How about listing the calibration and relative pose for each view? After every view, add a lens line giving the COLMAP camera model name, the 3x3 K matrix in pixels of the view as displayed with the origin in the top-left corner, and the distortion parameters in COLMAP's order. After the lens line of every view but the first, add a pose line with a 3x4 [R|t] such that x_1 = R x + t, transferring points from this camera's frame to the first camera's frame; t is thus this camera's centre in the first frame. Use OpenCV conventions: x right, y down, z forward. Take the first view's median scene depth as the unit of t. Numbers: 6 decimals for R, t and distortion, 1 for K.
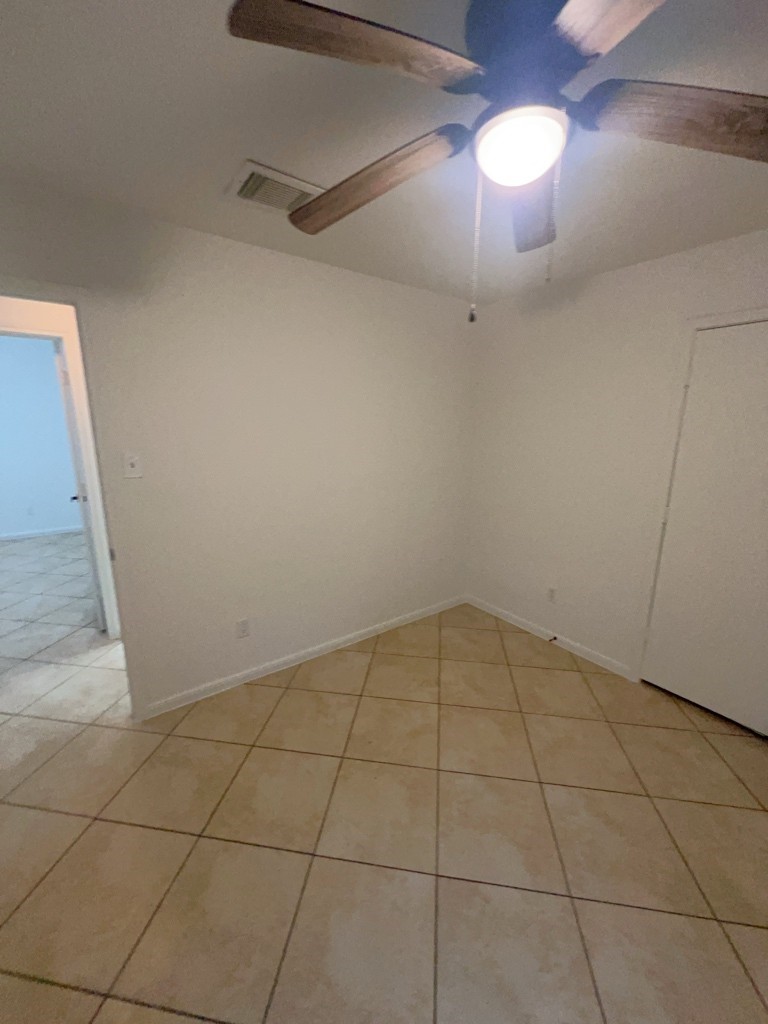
lens RADIAL K [[407.6, 0, 384.0], [0, 407.6, 512.0], [0, 0, 1]] dist [-0.000986, 0.000683]
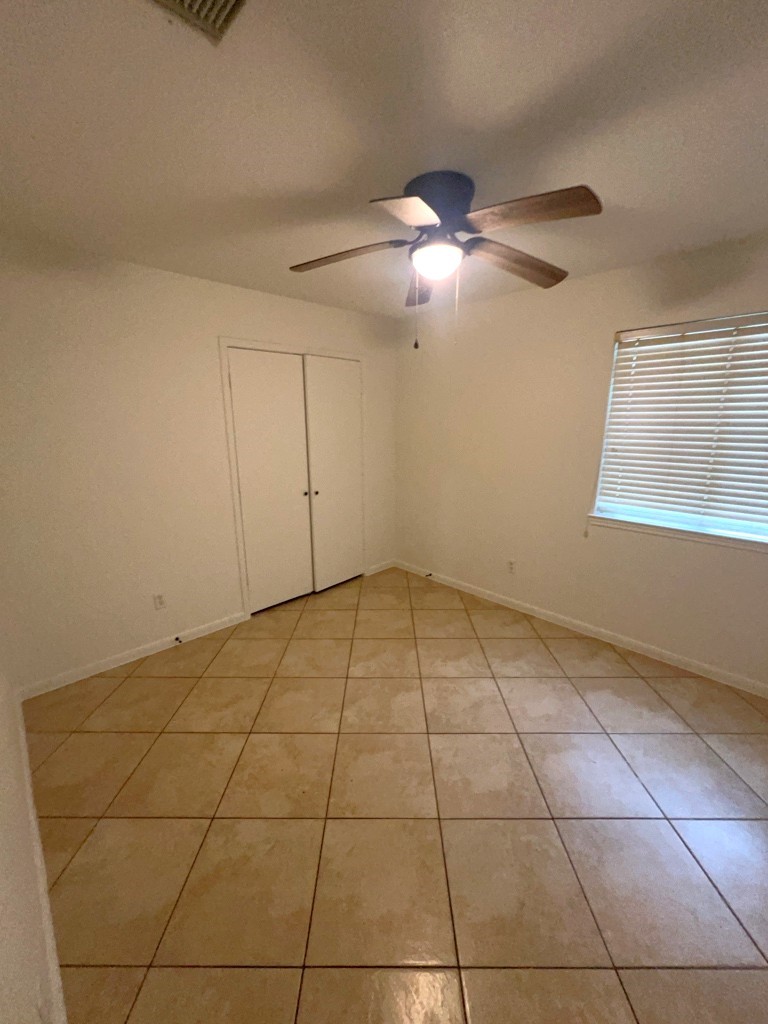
lens RADIAL K [[407.6, 0, 384.0], [0, 407.6, 512.0], [0, 0, 1]] dist [-0.000986, 0.000683]
pose [[-0.131660, -0.240159, 0.961763, -0.665250], [0.219993, 0.938937, 0.264575, -0.161079], [-0.966576, 0.246415, -0.070787, 0.676644]]
